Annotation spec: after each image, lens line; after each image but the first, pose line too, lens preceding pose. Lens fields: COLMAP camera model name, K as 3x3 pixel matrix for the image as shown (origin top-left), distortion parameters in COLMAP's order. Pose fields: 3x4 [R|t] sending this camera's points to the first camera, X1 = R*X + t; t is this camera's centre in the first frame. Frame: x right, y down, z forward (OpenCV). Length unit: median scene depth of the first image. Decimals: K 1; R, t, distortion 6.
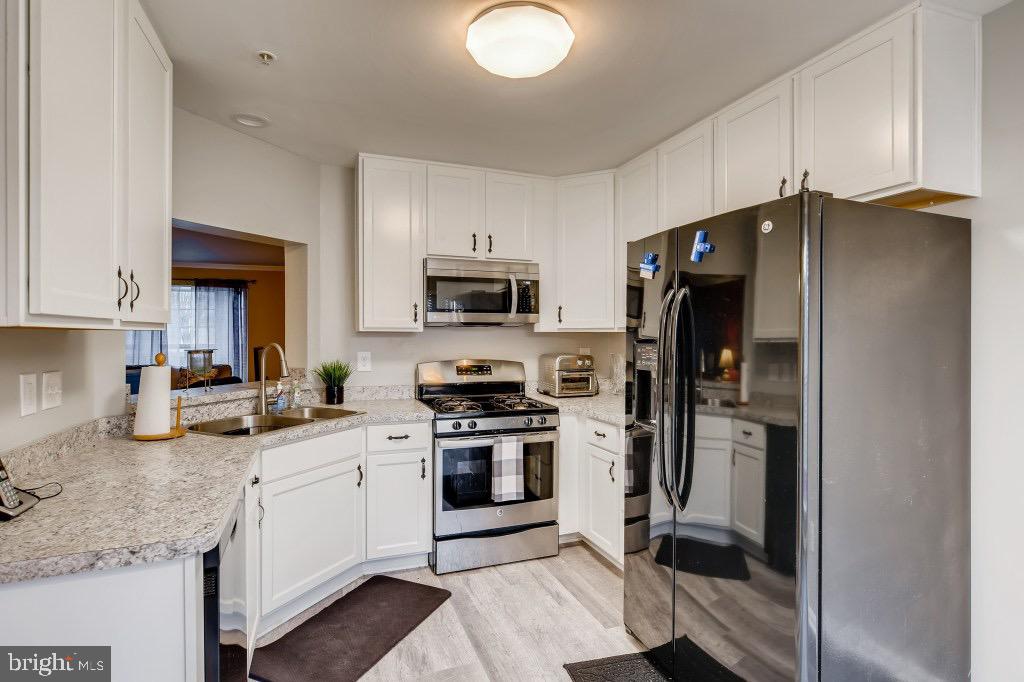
lens RADIAL K [[525.8, 0, 501.6], [0, 525.8, 338.5], [0, 0, 1]] dist [0.013631, 0.001752]
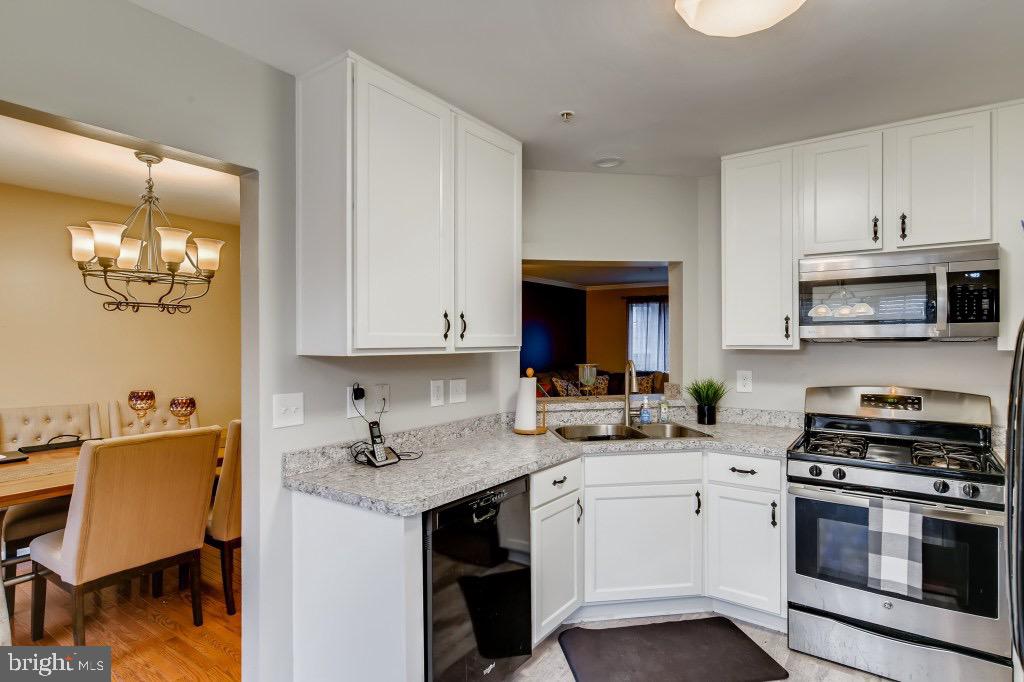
lens RADIAL K [[525.8, 0, 502.0], [0, 525.8, 345.4], [0, 0, 1]] dist [0.013631, 0.001752]
pose [[0.564137, 0.000097, -0.825681, 0.302694], [0.000478, 1.000000, 0.000444, -0.022366], [0.825681, -0.000646, 0.564137, 0.166874]]
